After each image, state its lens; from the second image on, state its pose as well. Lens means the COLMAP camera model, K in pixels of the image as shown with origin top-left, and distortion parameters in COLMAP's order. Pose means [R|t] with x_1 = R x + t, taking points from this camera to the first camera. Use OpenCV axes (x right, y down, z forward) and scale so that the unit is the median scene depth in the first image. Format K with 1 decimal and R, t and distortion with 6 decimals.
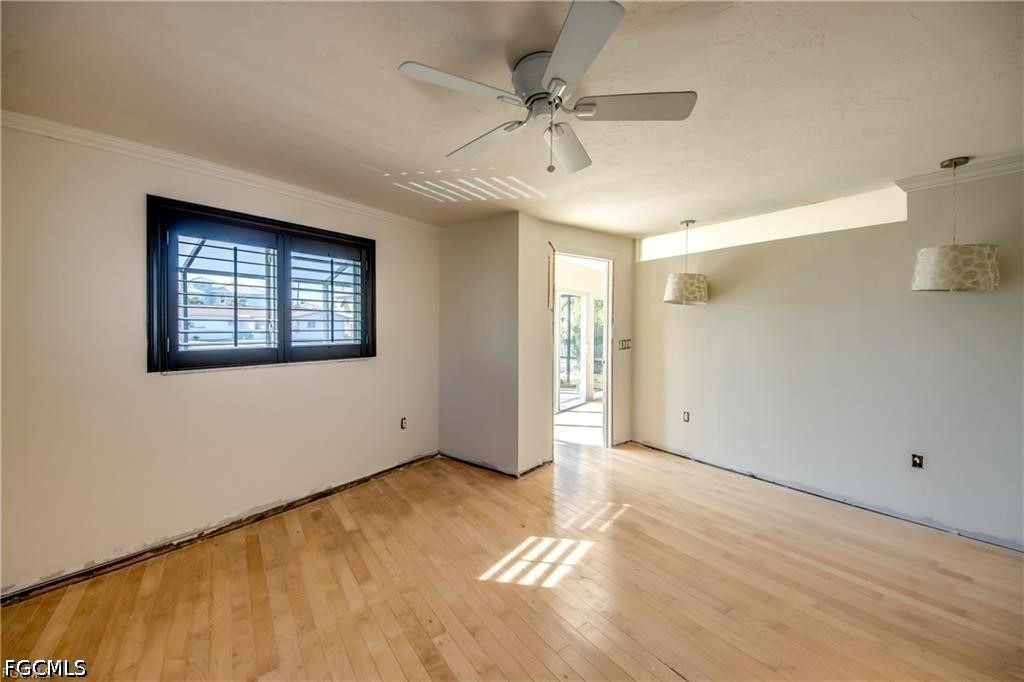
lens RADIAL K [[378.0, 0, 513.4], [0, 378.0, 330.8], [0, 0, 1]] dist [0.028563, -0.018131]
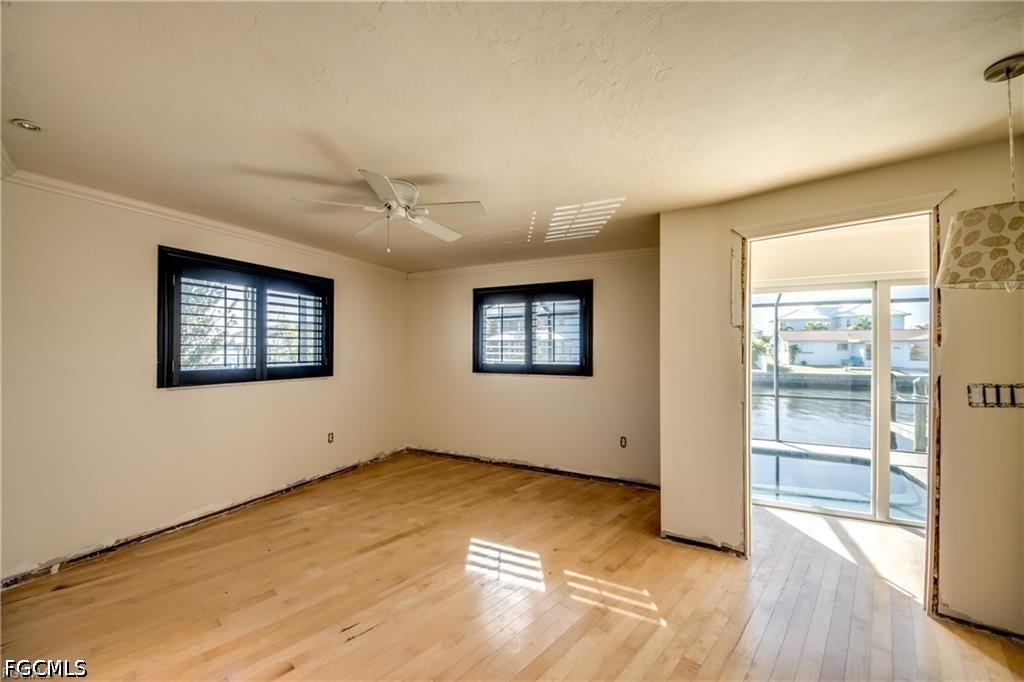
lens RADIAL K [[378.5, 0, 508.6], [0, 378.5, 347.5], [0, 0, 1]] dist [0.021551, -0.012572]
pose [[0.202050, -0.006676, -0.979353, 0.931668], [-0.007635, 0.999936, -0.008391, -0.014209], [0.979346, 0.009173, 0.201986, 0.626094]]
